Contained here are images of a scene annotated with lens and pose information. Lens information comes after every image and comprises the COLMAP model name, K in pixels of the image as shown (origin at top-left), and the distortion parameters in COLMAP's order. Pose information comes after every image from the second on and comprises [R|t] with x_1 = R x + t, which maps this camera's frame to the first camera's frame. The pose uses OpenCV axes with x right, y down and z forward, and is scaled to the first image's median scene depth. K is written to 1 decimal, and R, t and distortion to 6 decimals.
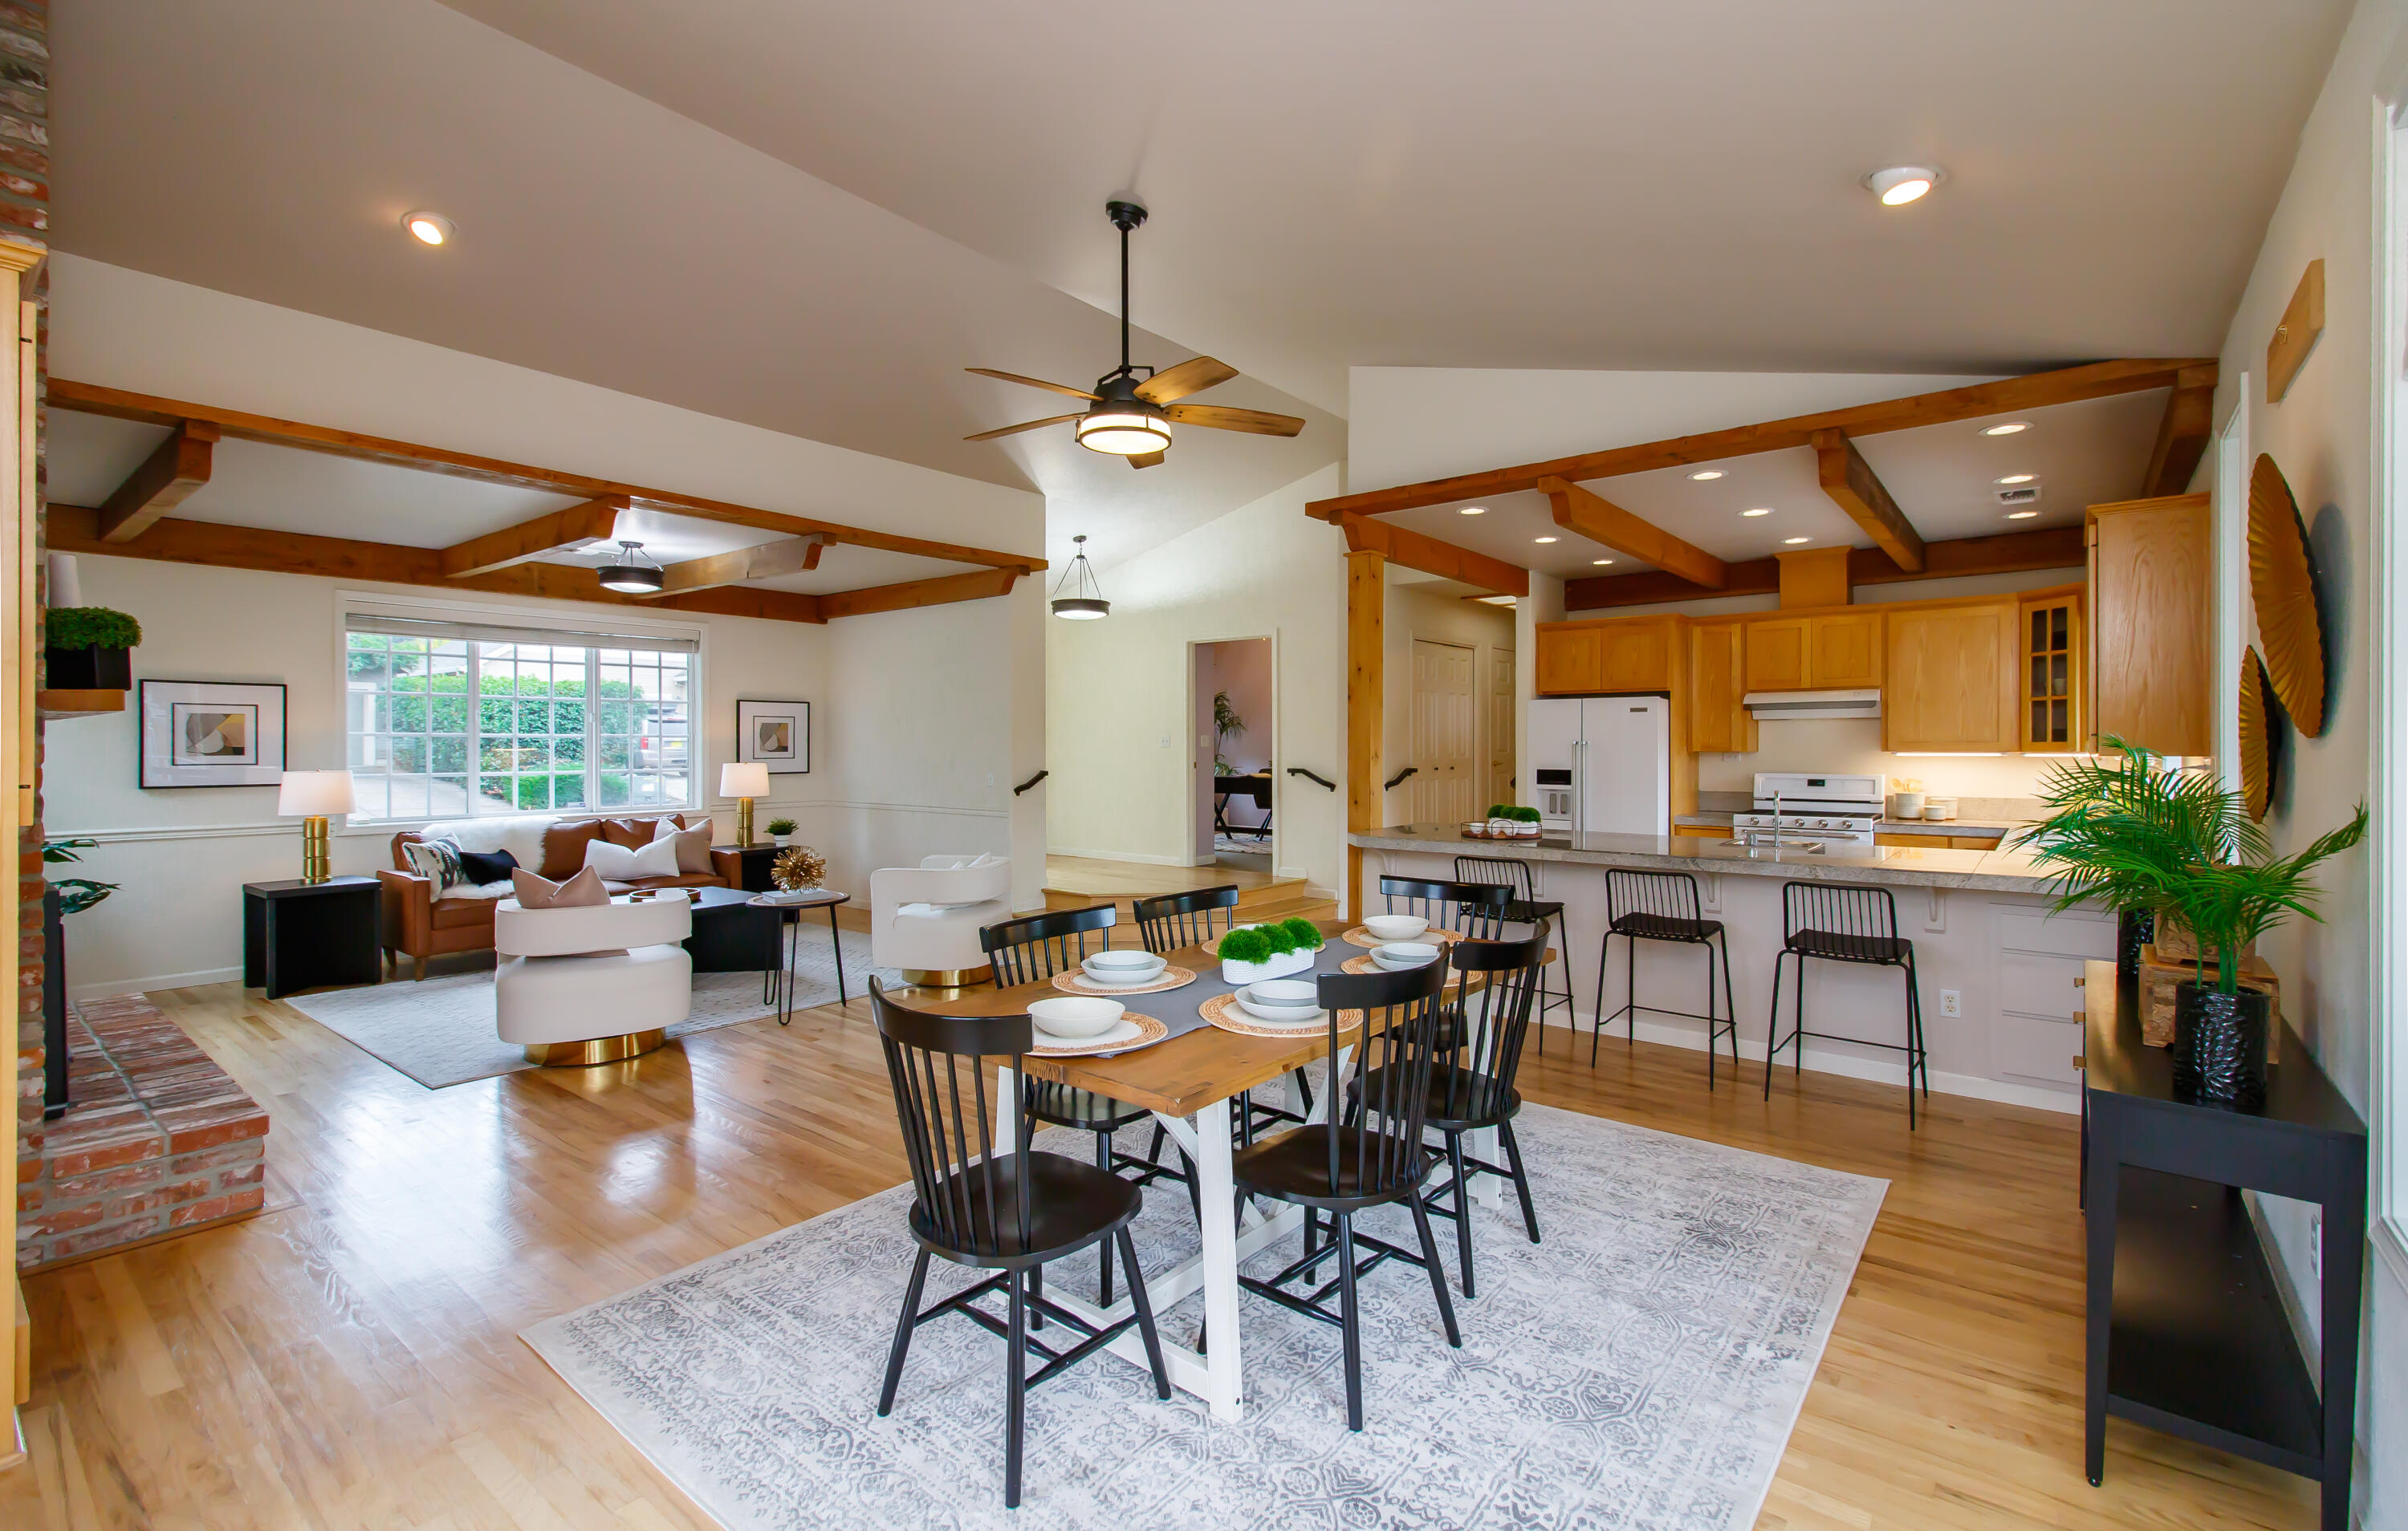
lens RADIAL K [[1090.5, 0, 1202.2], [0, 1090.5, 748.6], [0, 0, 1]] dist [0.001346, 0.000072]
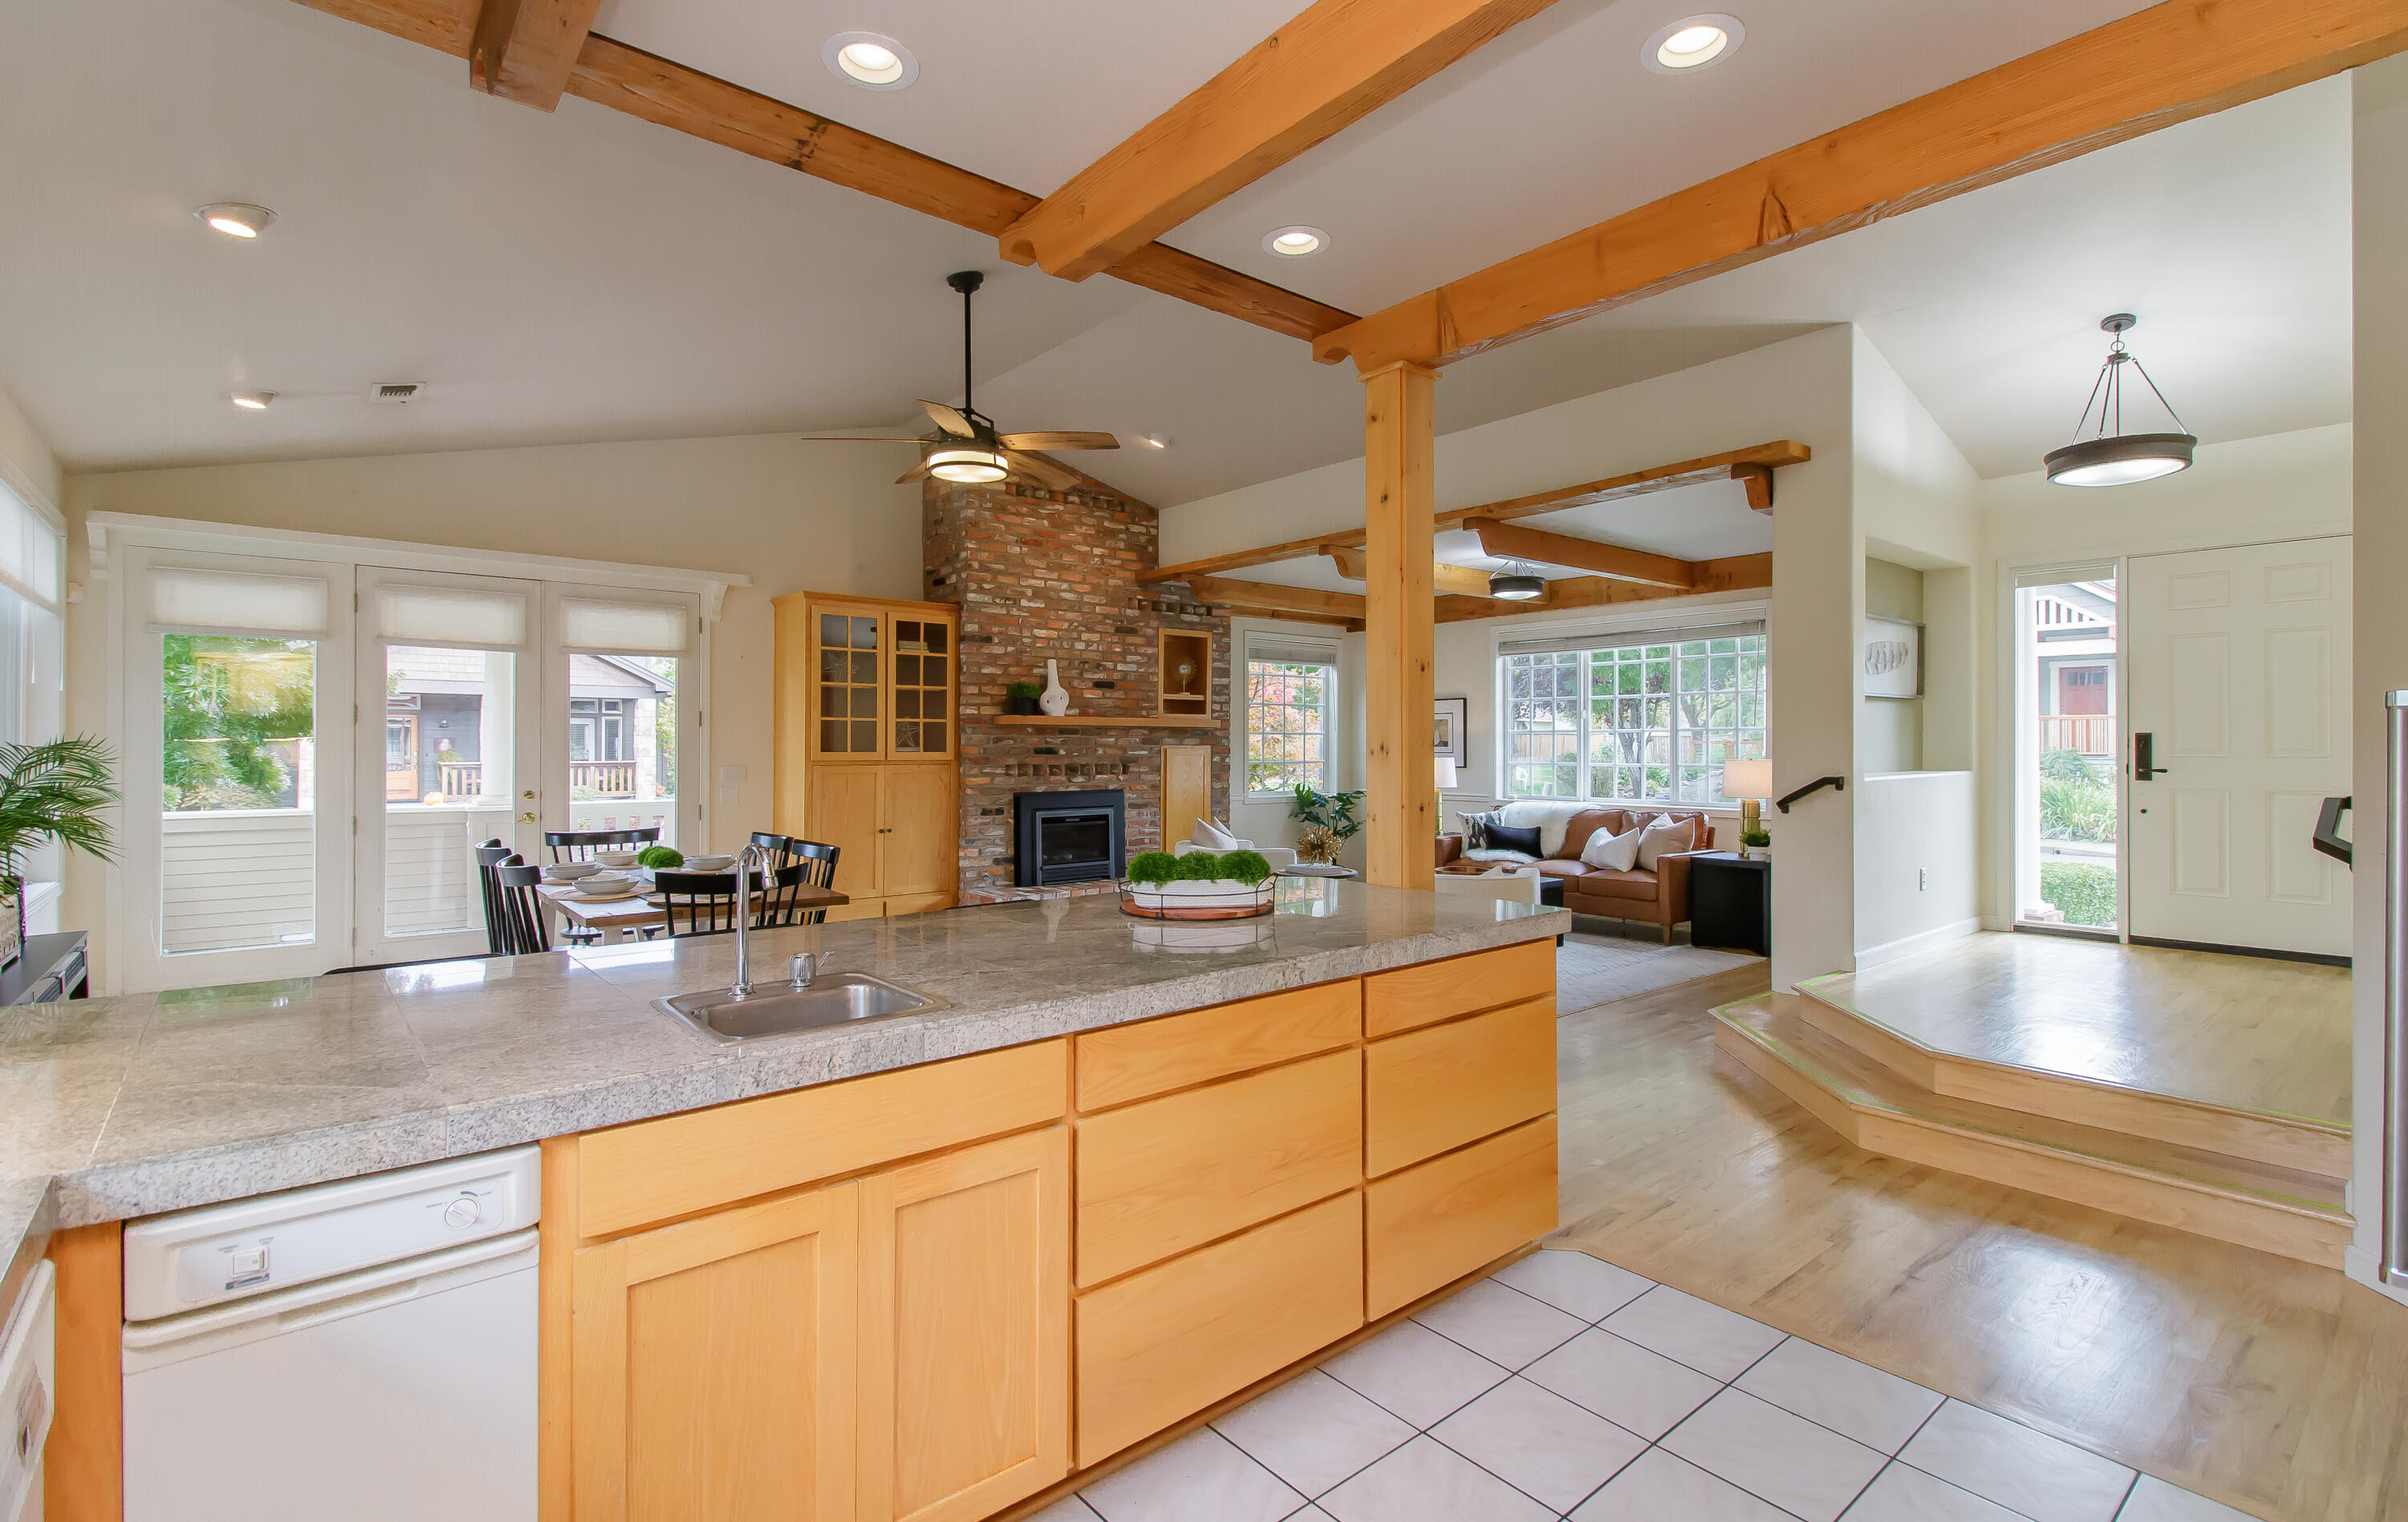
lens RADIAL K [[1108.4, 0, 1203.5], [0, 1108.4, 749.1], [0, 0, 1]] dist [-0.004305, -0.000782]
pose [[-0.194654, 0.001647, -0.980871, 0.624309], [-0.000439, 0.999998, 0.001766, 0.005942], [0.980872, 0.000774, -0.194652, 0.877759]]
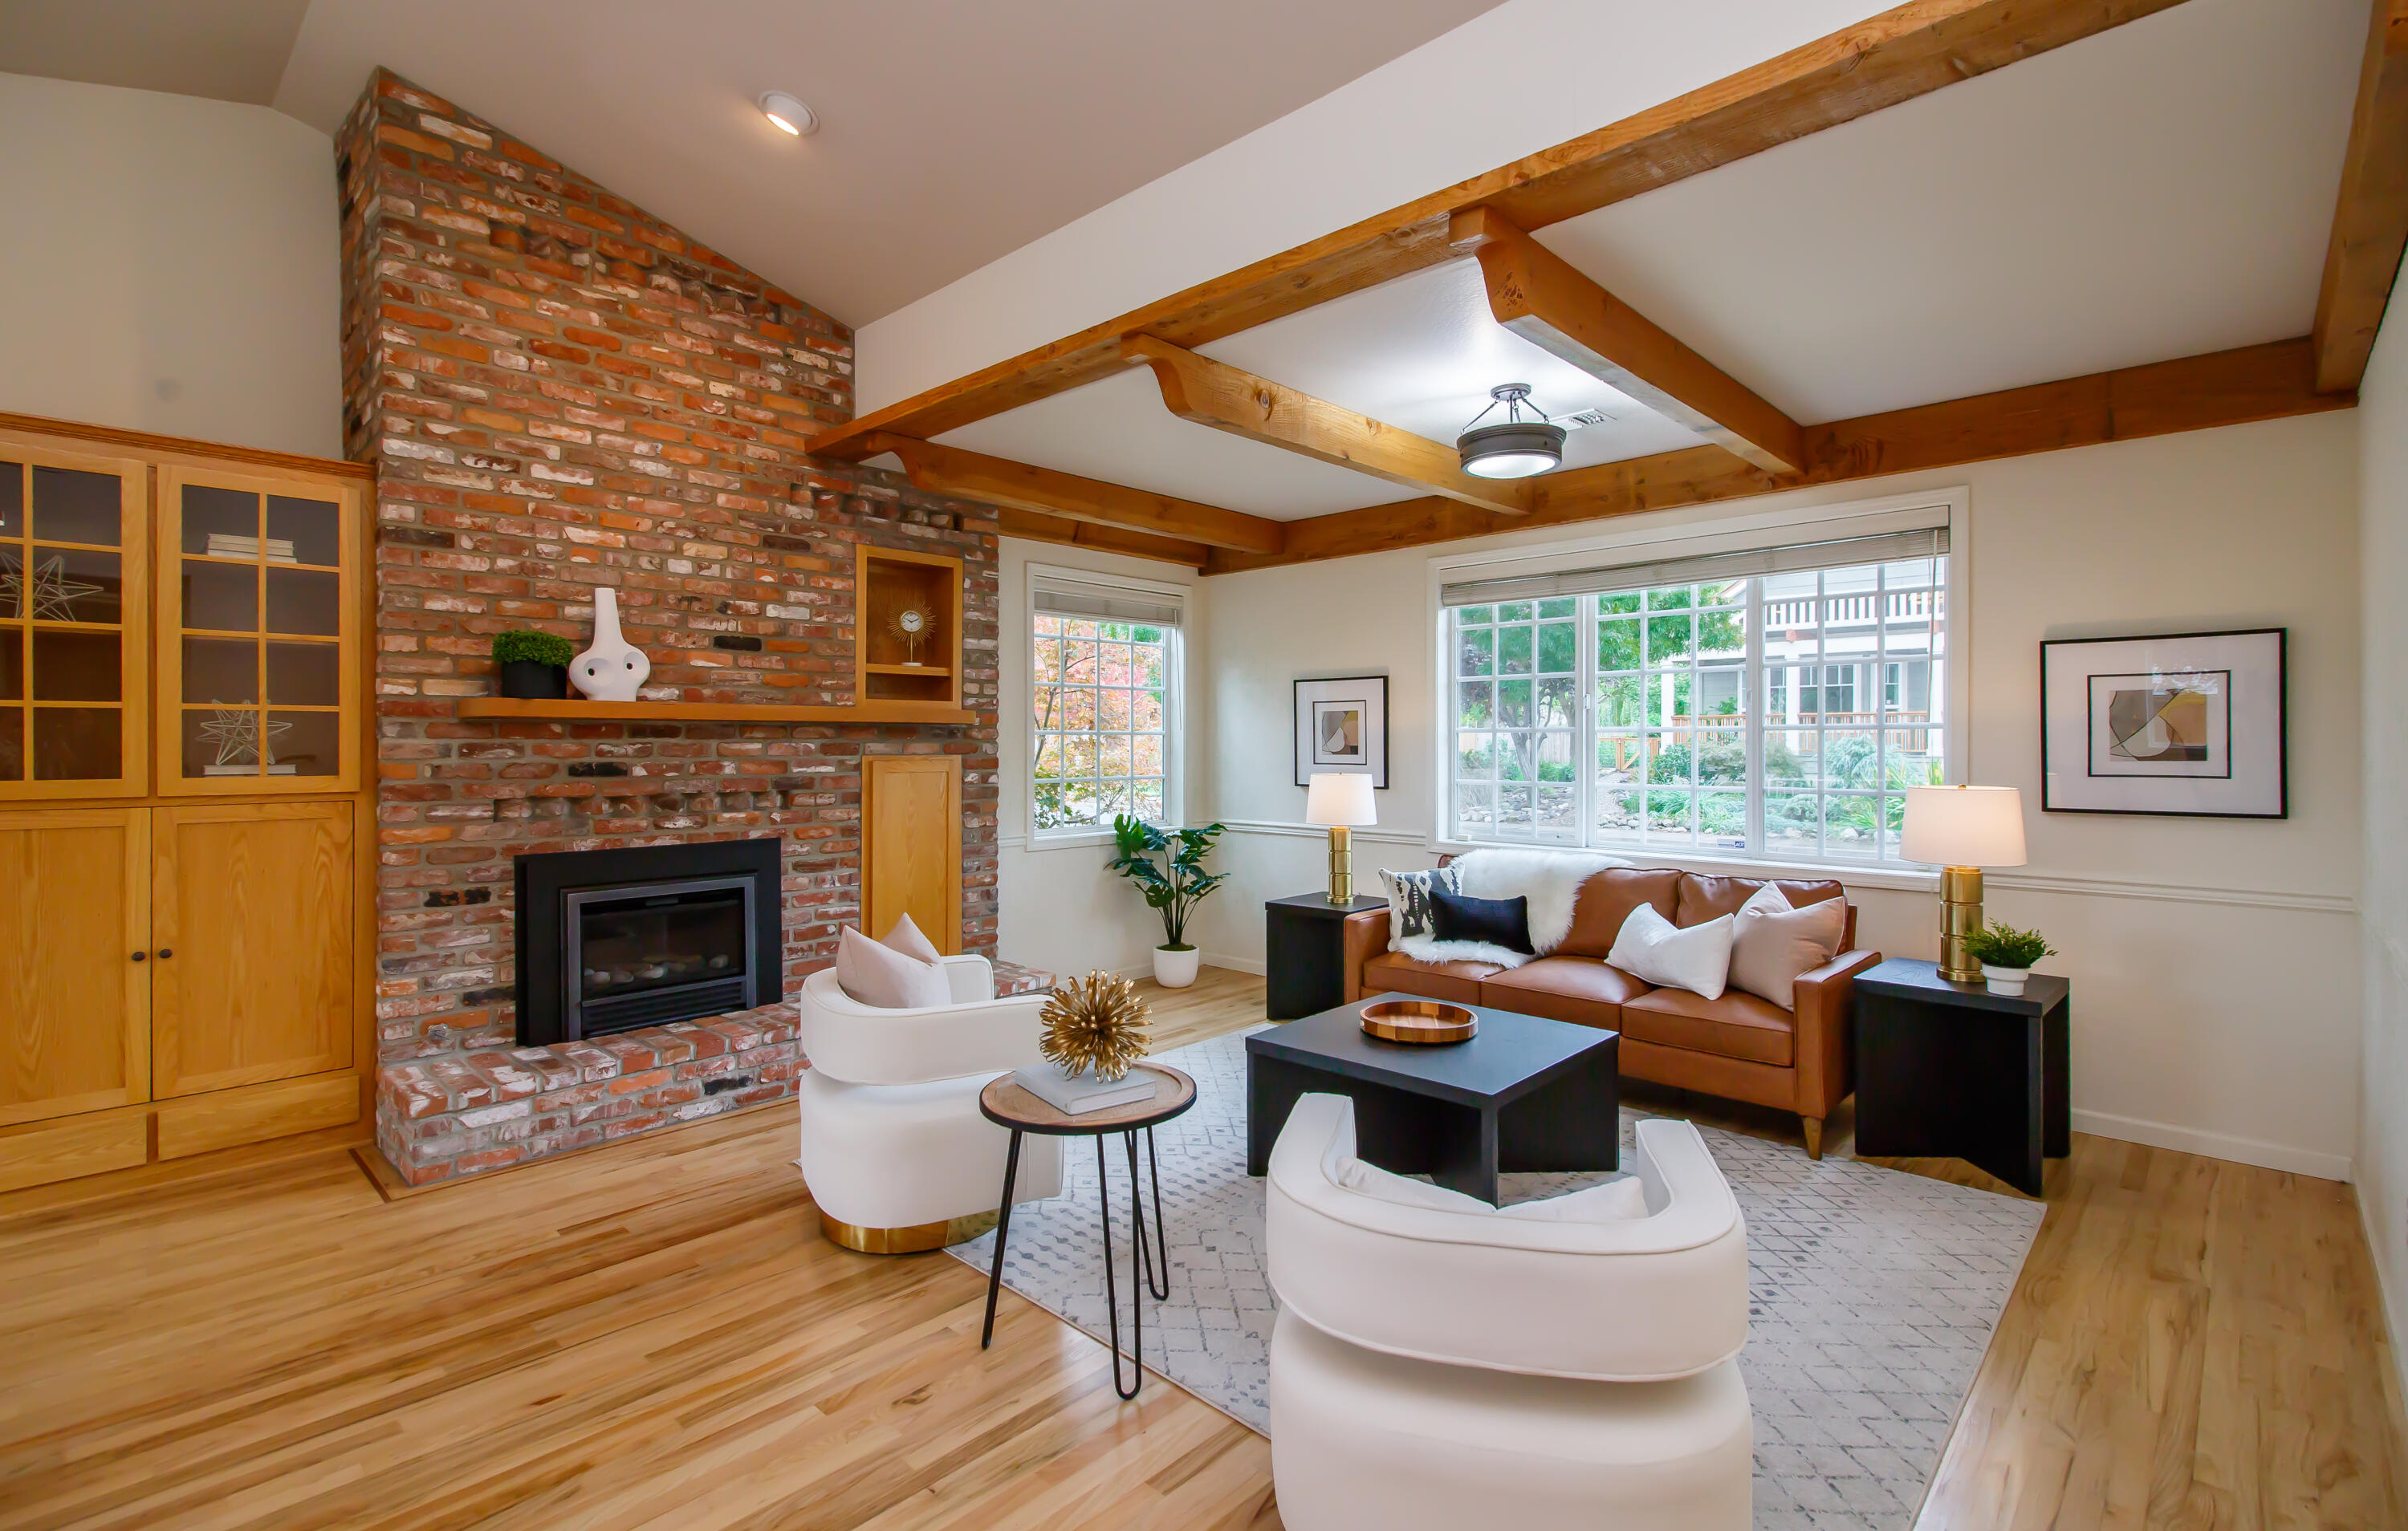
lens RADIAL K [[1090.5, 0, 1202.2], [0, 1090.5, 748.6], [0, 0, 1]] dist [0.001346, 0.000072]
pose [[-0.081069, 0.006141, -0.996690, 0.060322], [0.000565, 0.999981, 0.006115, -0.004673], [0.996708, -0.000067, -0.081071, 0.855821]]
